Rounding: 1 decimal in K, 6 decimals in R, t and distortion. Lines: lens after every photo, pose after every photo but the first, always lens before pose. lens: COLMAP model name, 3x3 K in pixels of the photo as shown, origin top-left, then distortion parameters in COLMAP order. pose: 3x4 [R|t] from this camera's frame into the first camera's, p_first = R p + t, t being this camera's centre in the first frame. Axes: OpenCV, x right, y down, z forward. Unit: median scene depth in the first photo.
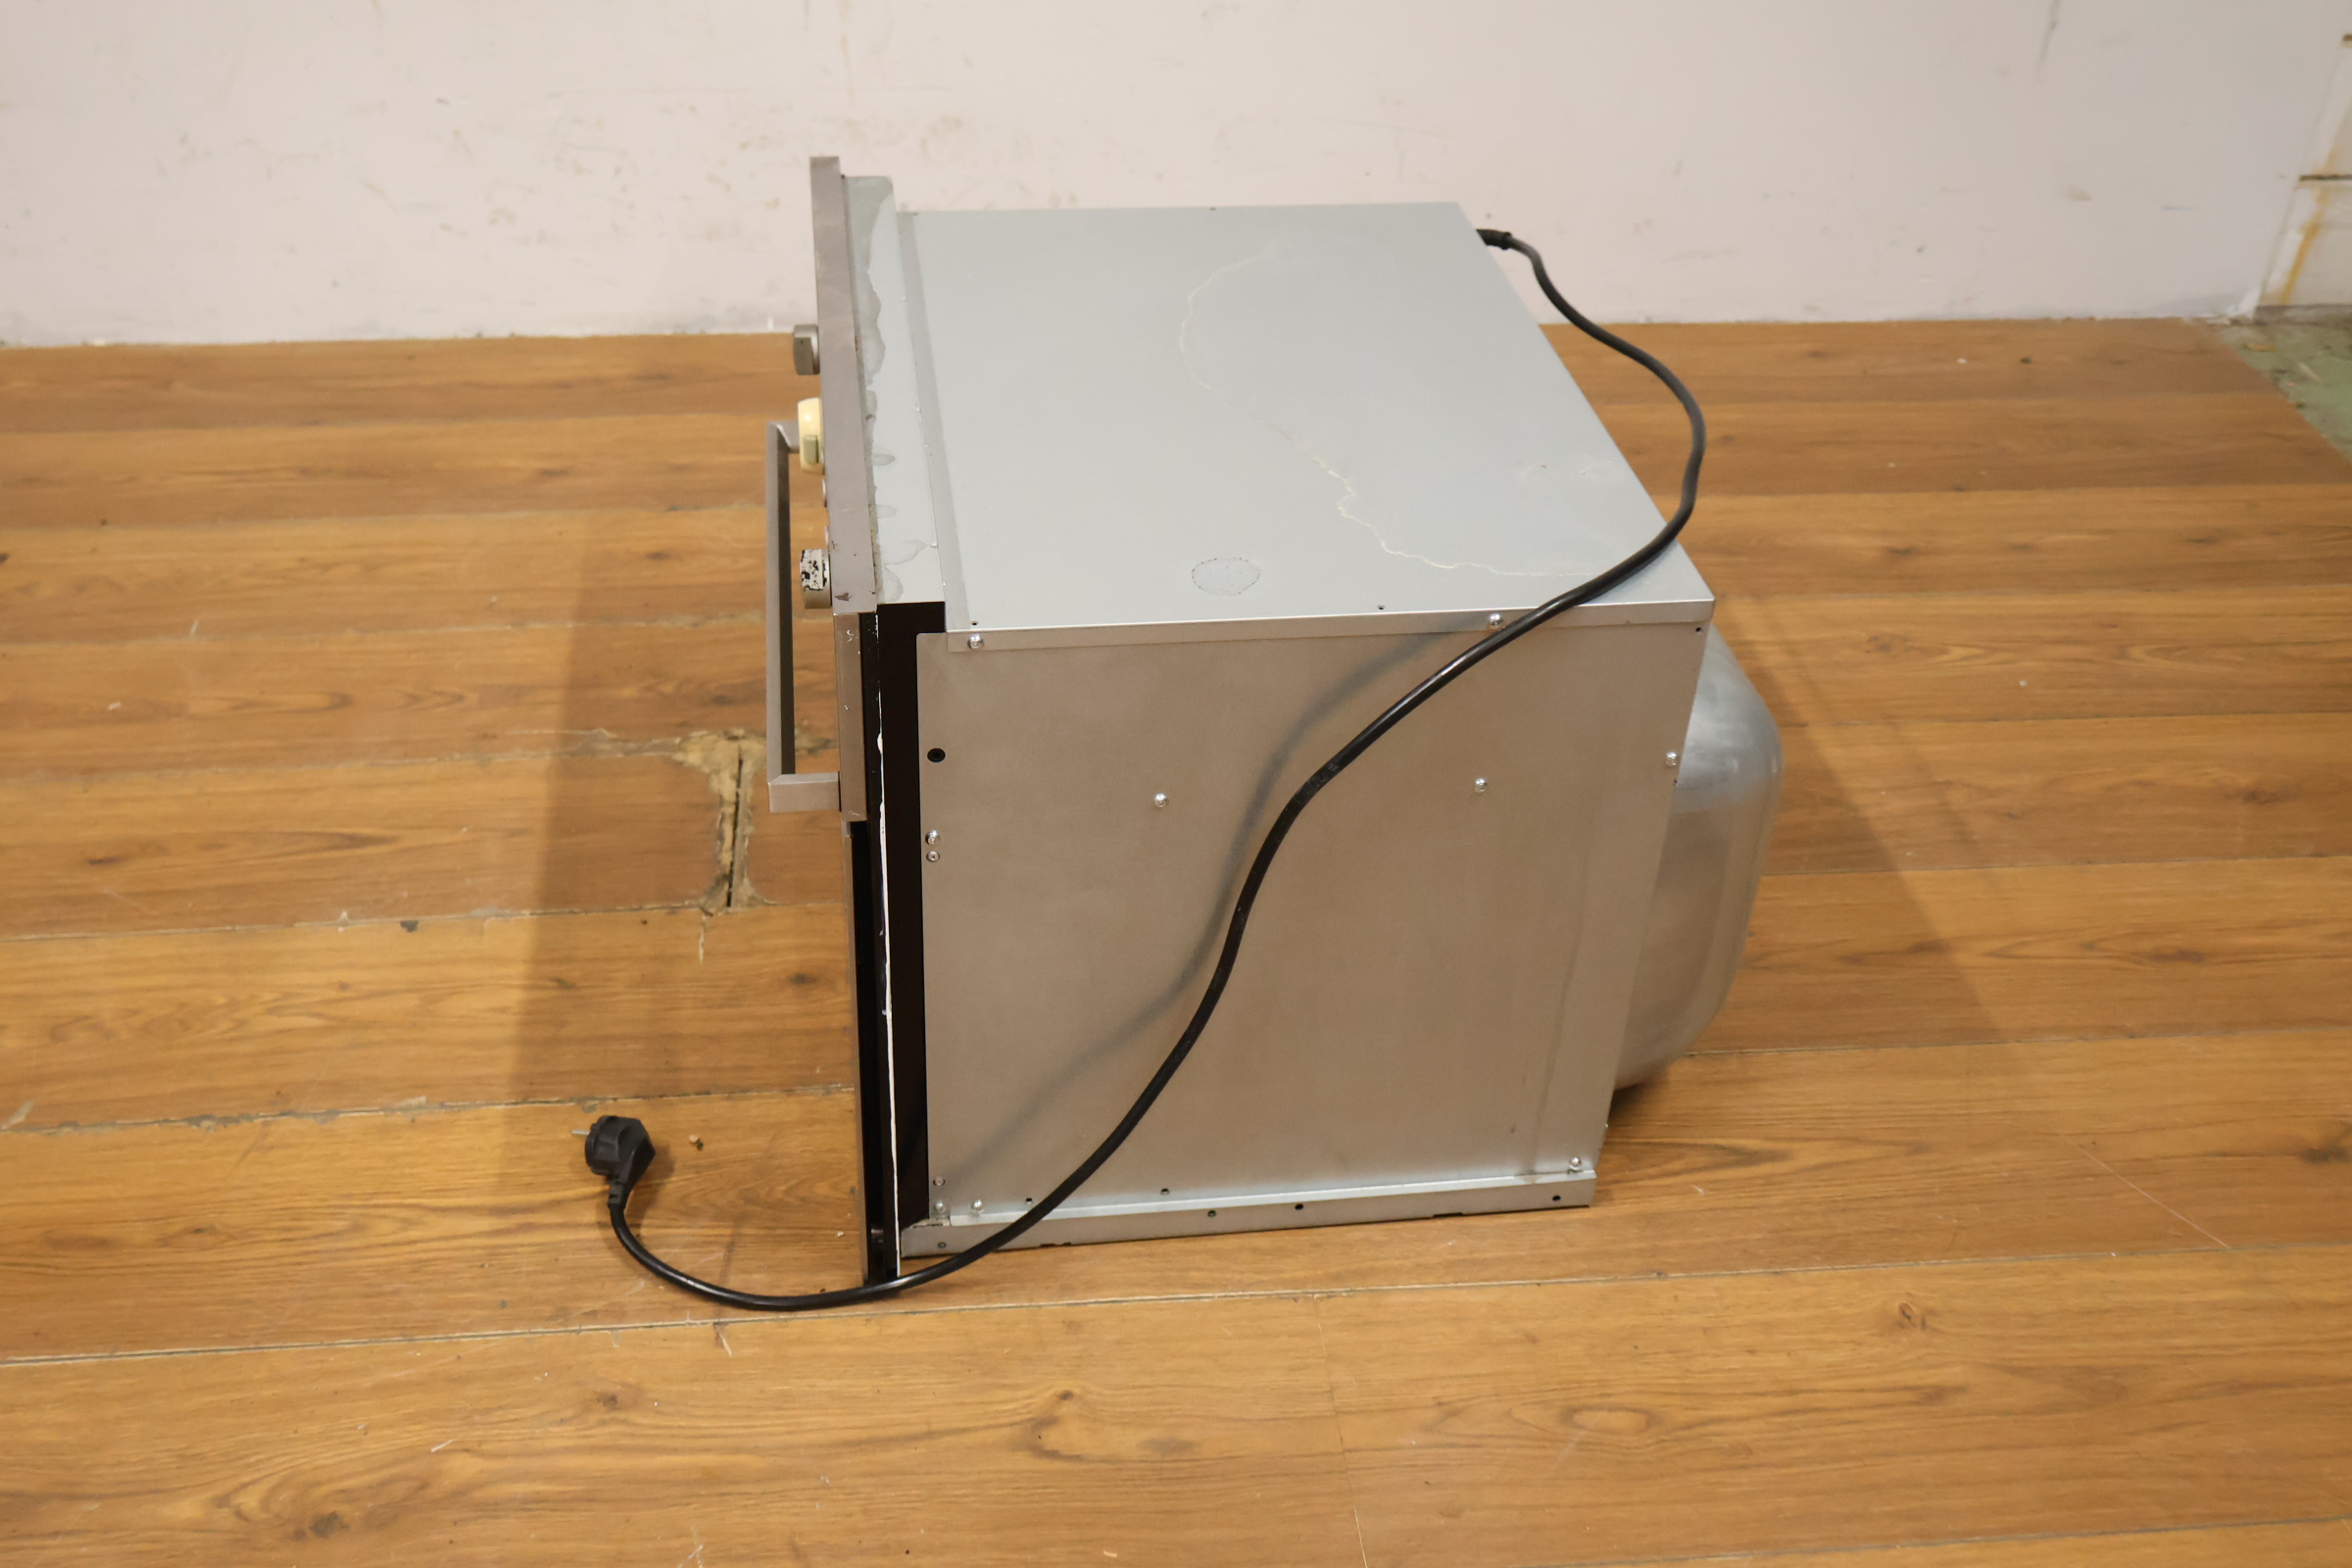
lens RADIAL K [[2326.2, 0, 1157.8], [0, 2326.2, 767.0], [0, 0, 1]] dist [-0.001036, 0.000000]
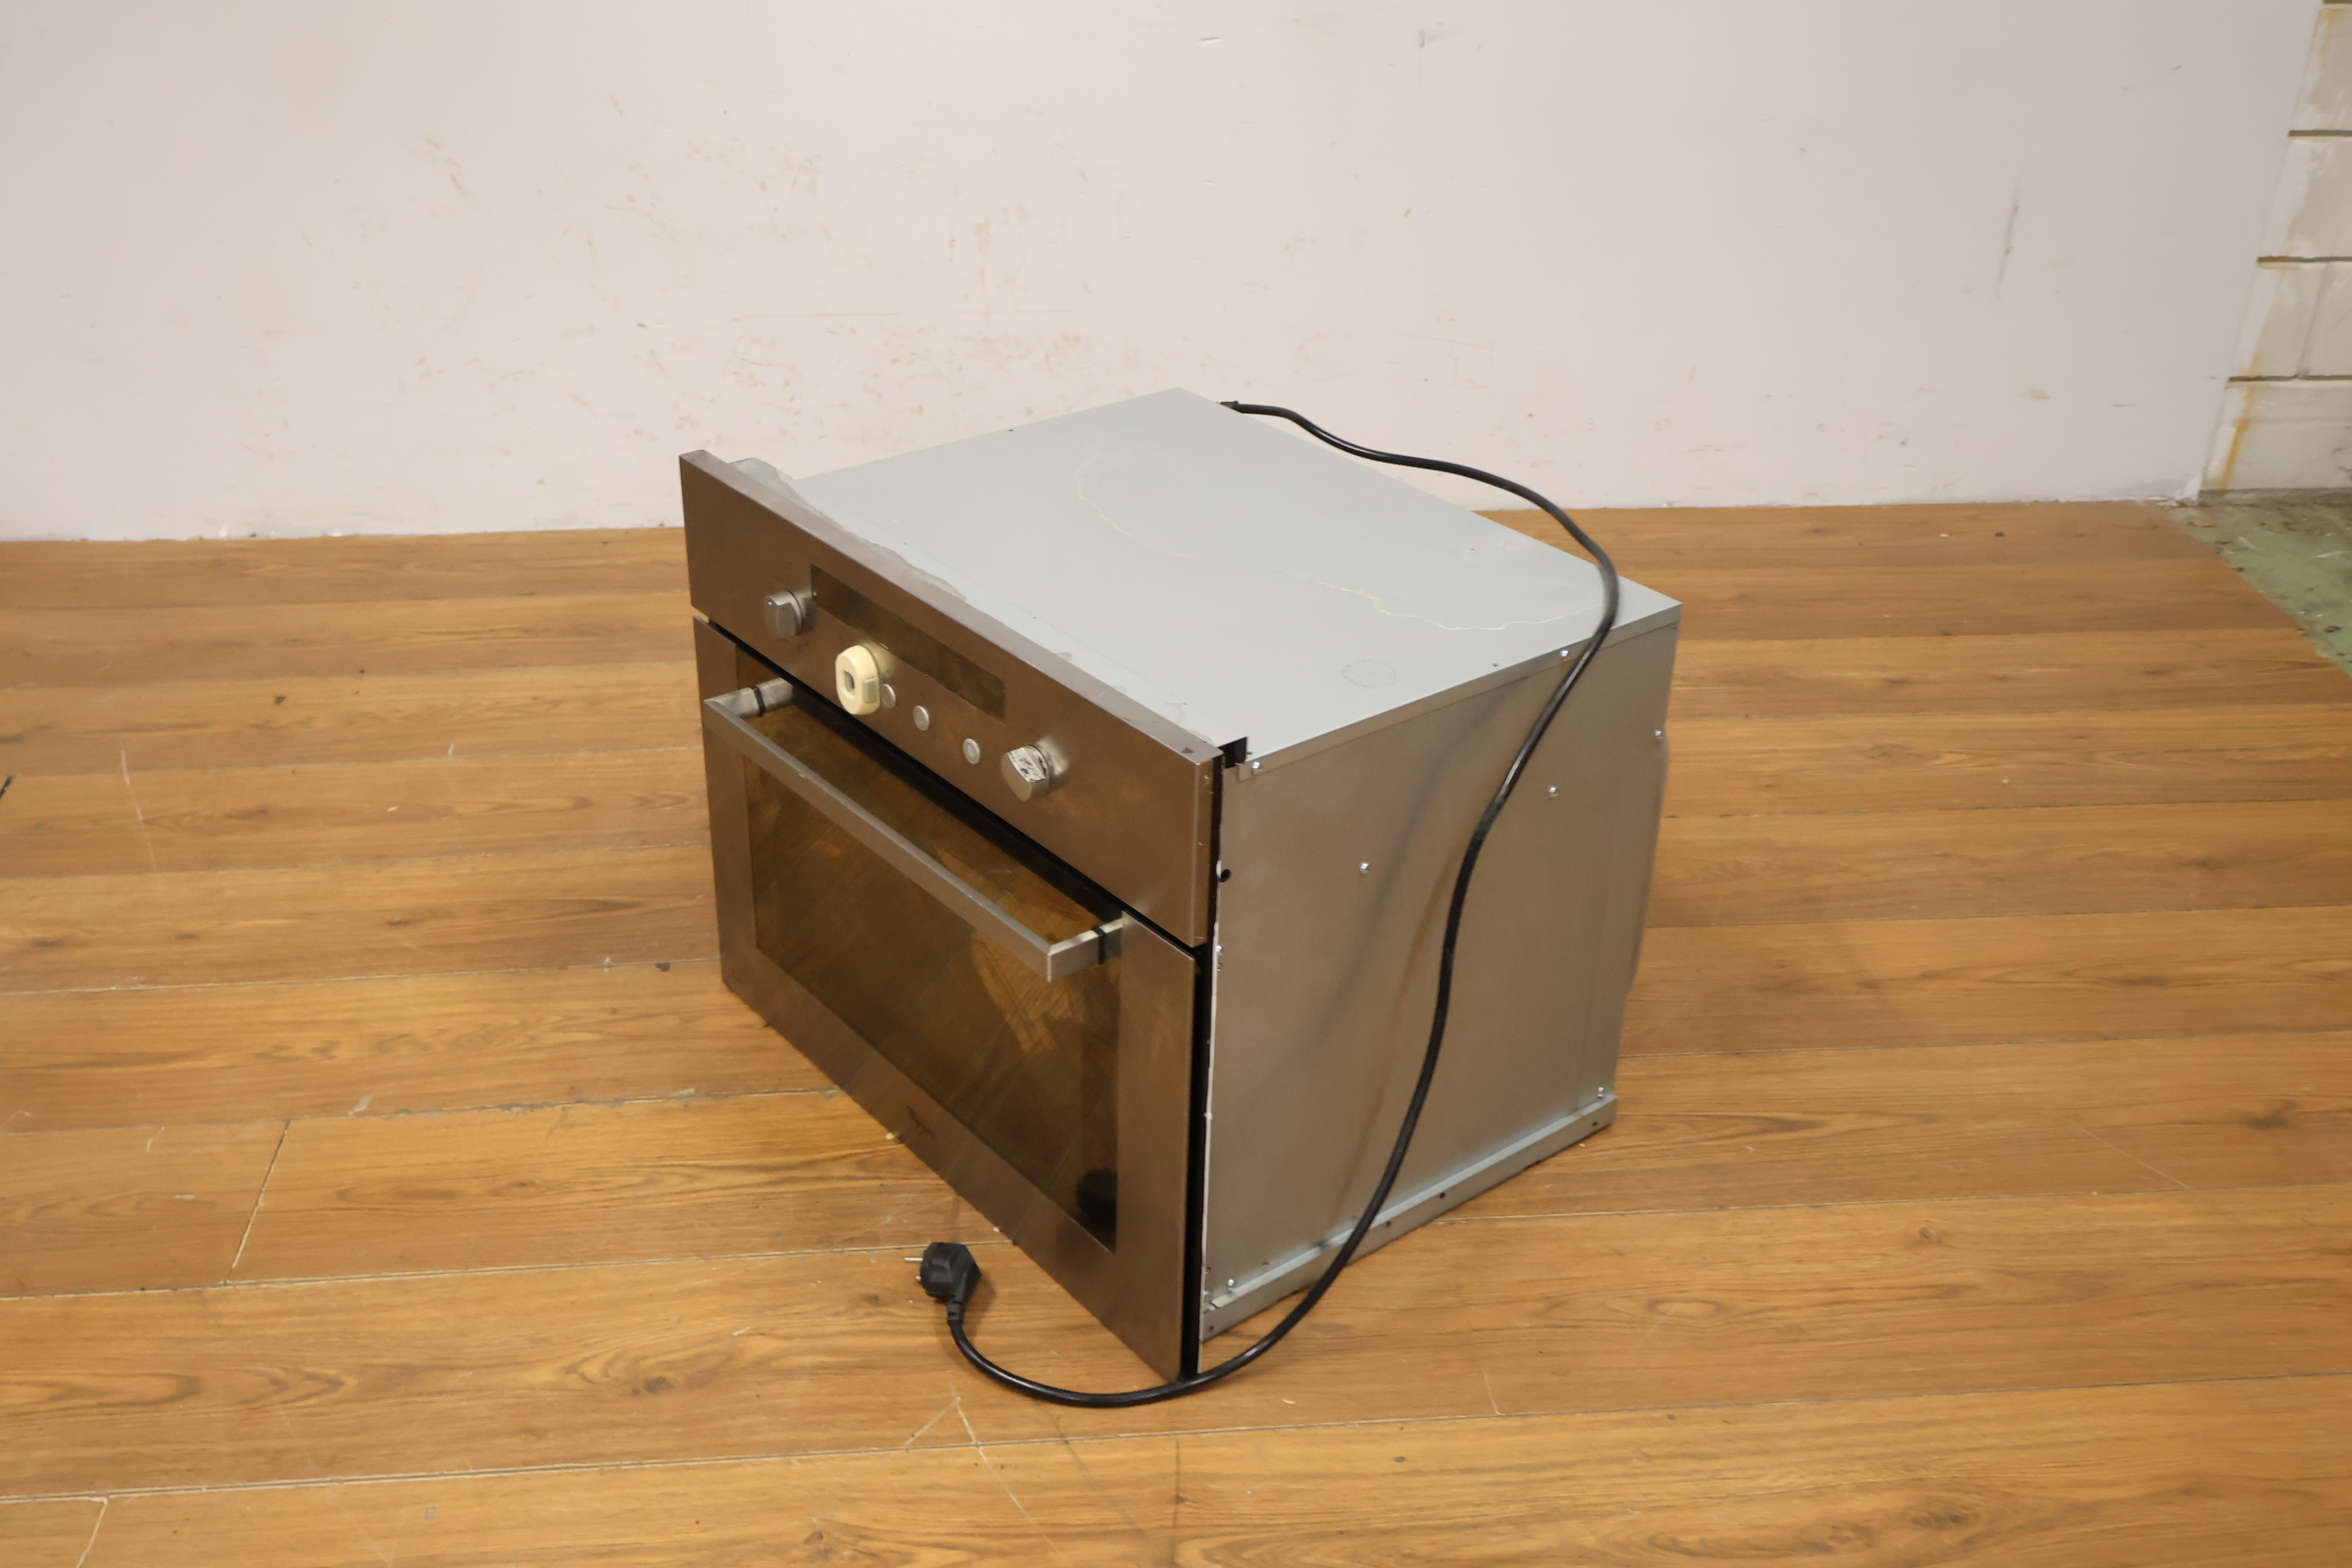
lens RADIAL K [[2326.2, 0, 1162.5], [0, 2326.2, 788.6], [0, 0, 1]] dist [-0.001036, 0.000000]
pose [[0.999940, -0.010732, -0.002338, -0.069826], [0.010404, 0.993679, -0.111775, 0.130281], [0.003523, 0.111744, 0.993731, -0.230299]]
